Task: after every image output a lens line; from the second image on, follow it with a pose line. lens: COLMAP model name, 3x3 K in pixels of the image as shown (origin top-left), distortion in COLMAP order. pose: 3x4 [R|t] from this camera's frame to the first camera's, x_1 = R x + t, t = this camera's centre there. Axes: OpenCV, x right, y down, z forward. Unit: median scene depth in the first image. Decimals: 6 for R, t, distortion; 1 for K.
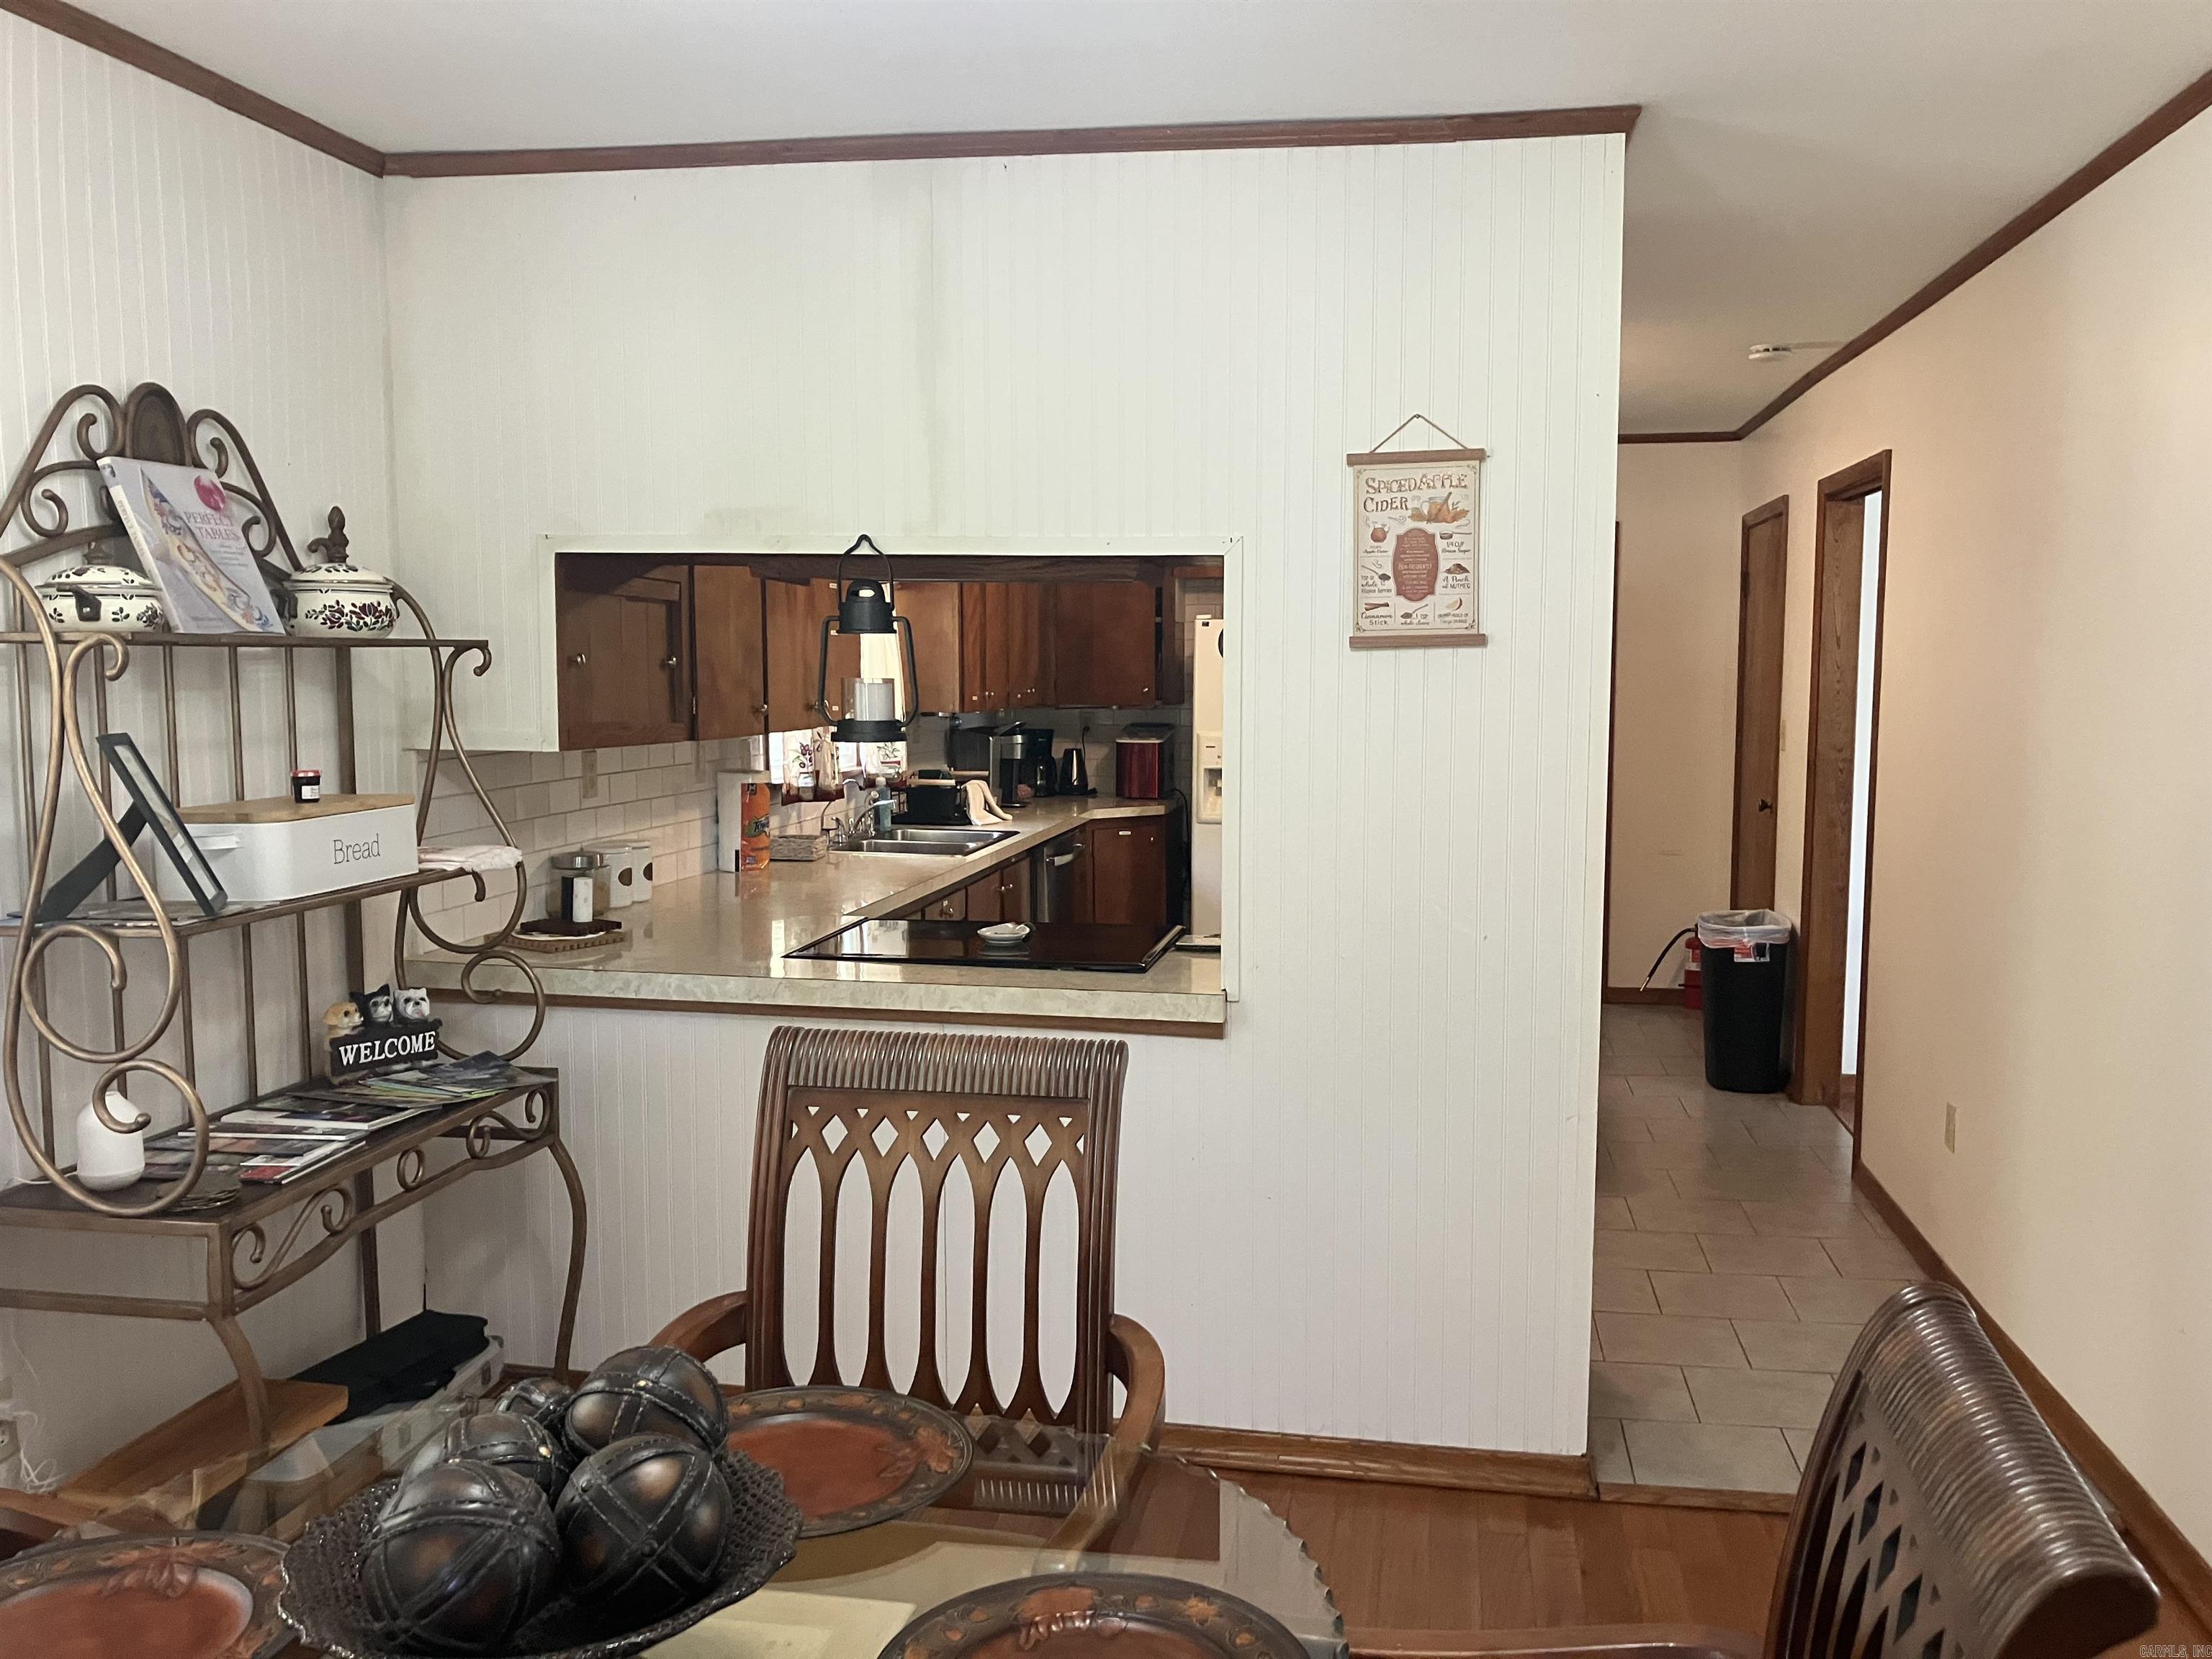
lens RADIAL K [[1827.6, 0, 1107.4], [0, 1827.6, 826.2], [0, 0, 1]] dist [0.004124, -0.006084]
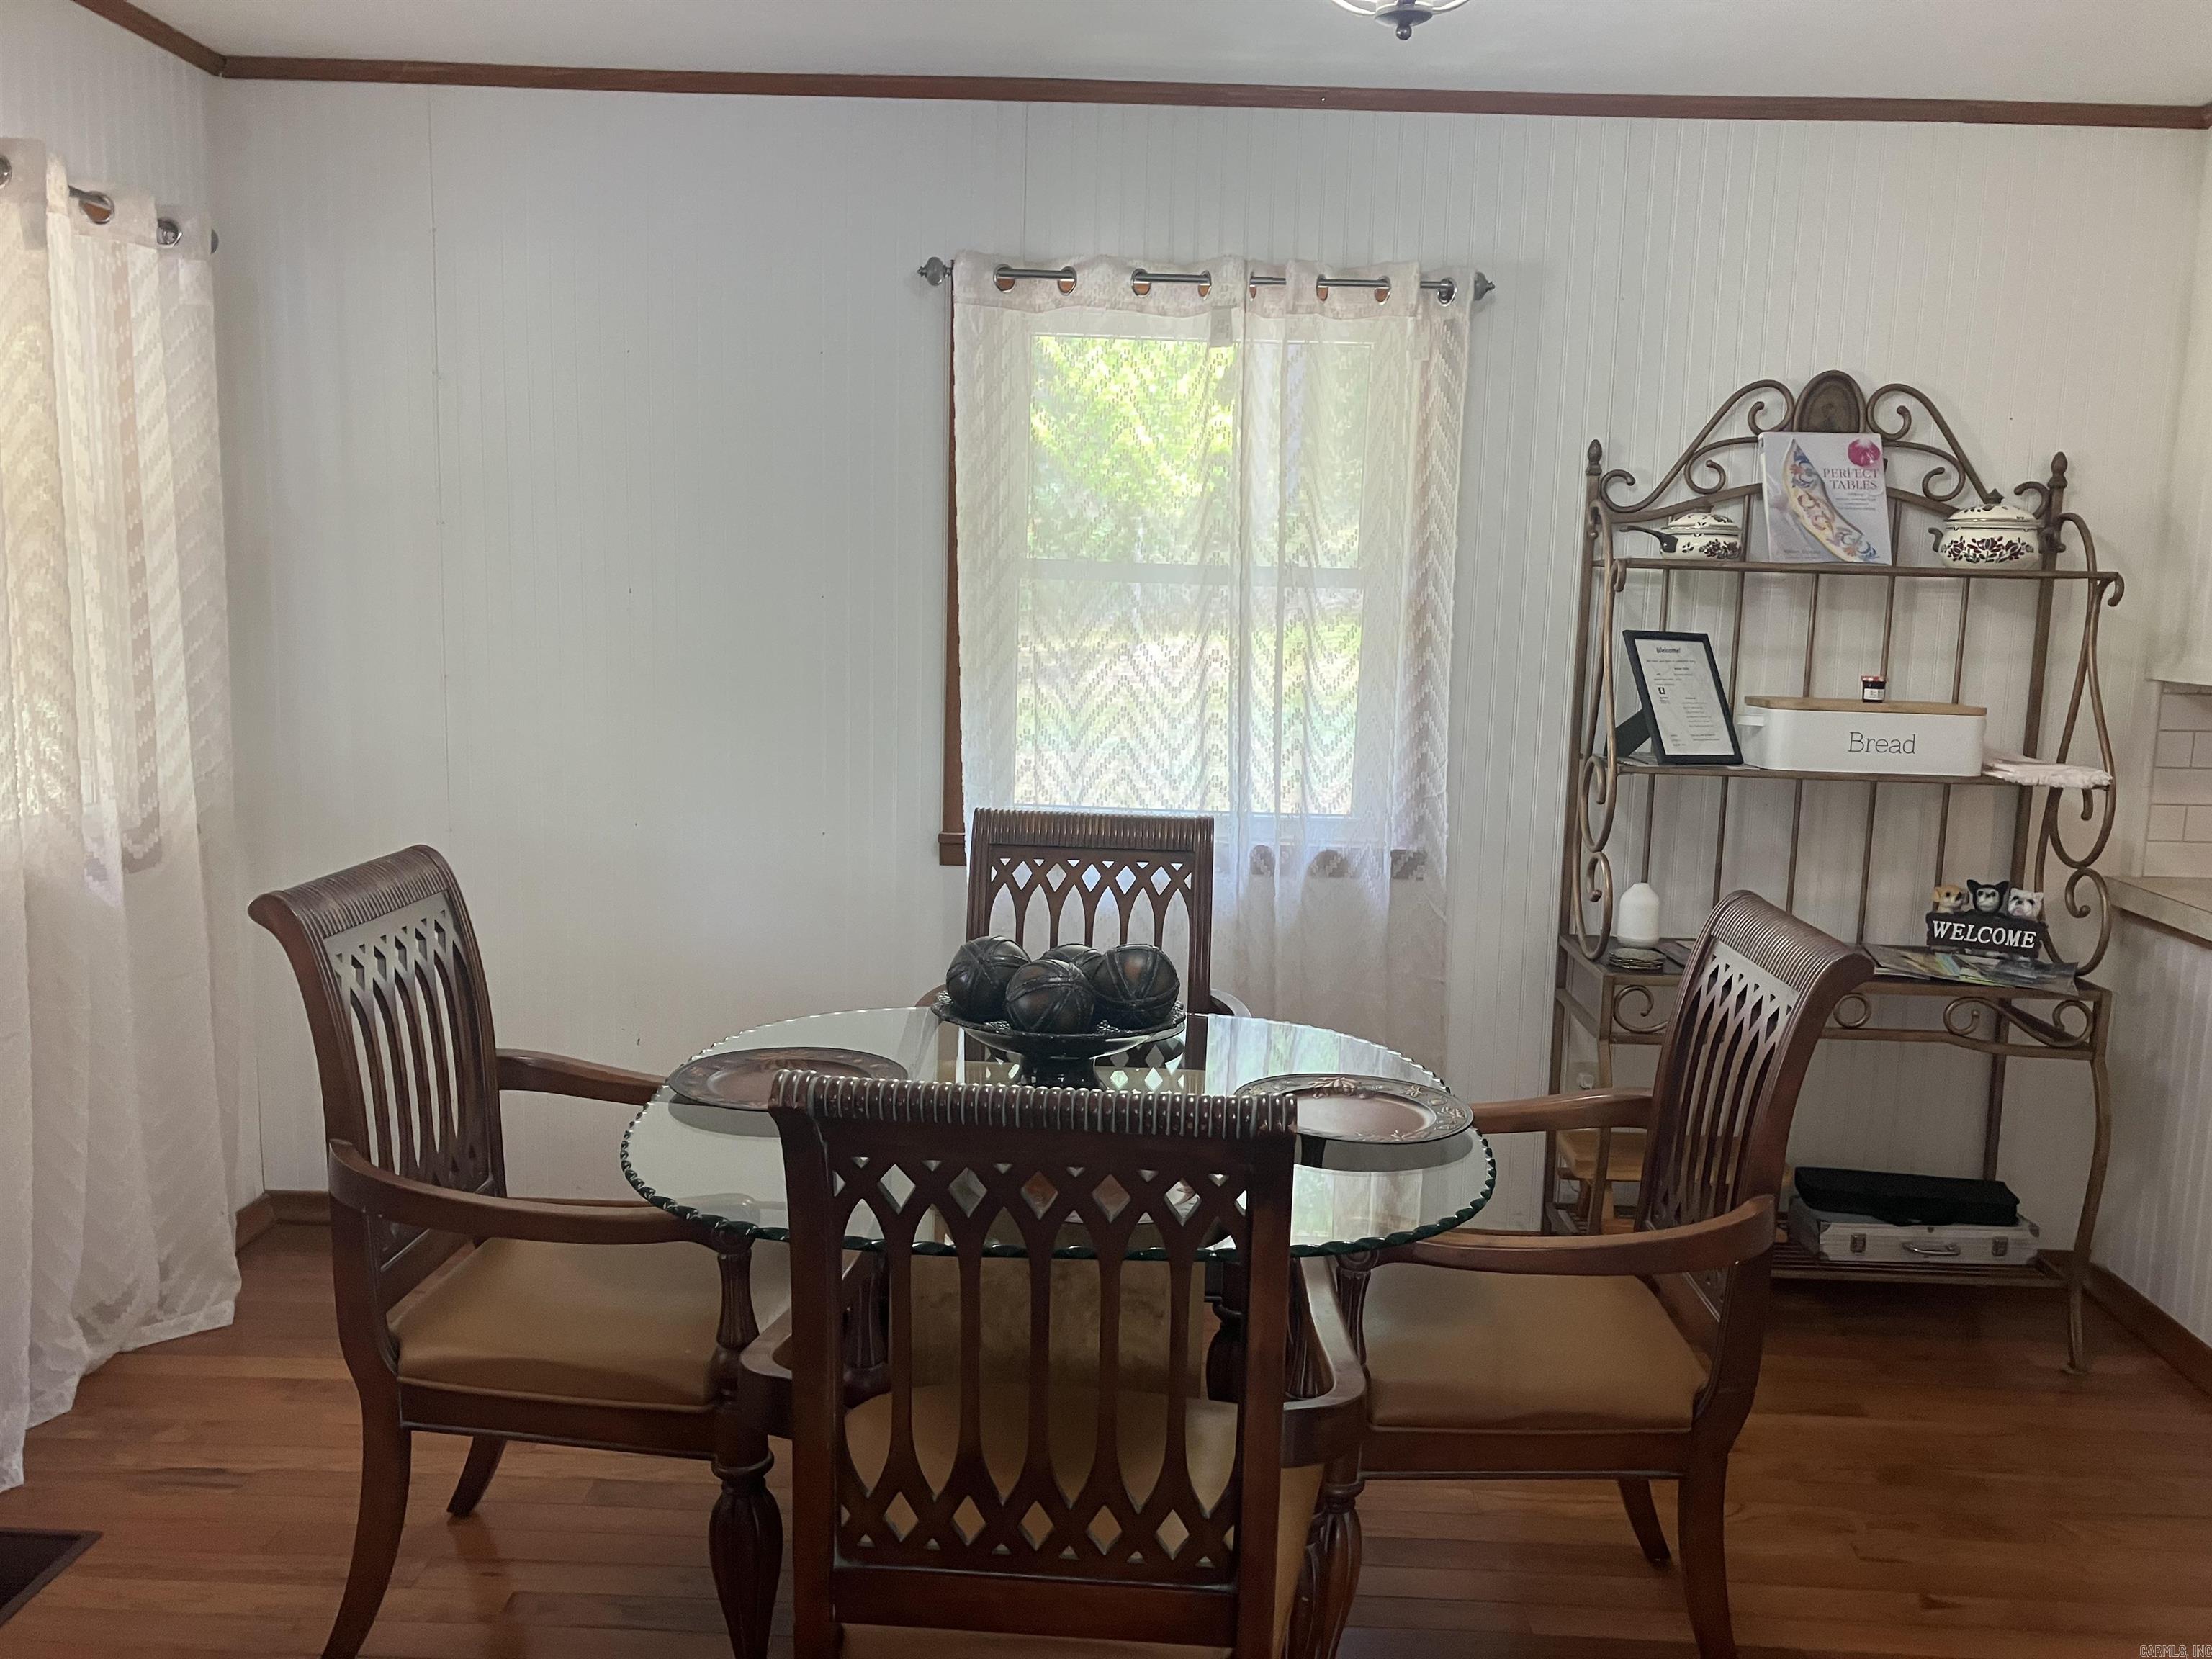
lens RADIAL K [[1827.6, 0, 1111.6], [0, 1827.6, 834.7], [0, 0, 1]] dist [0.004124, -0.006084]
pose [[0.145271, 0.133963, -0.980281, 0.687355], [-0.117989, 0.986066, 0.117268, -0.009143], [0.982331, 0.098627, 0.159054, 0.311260]]
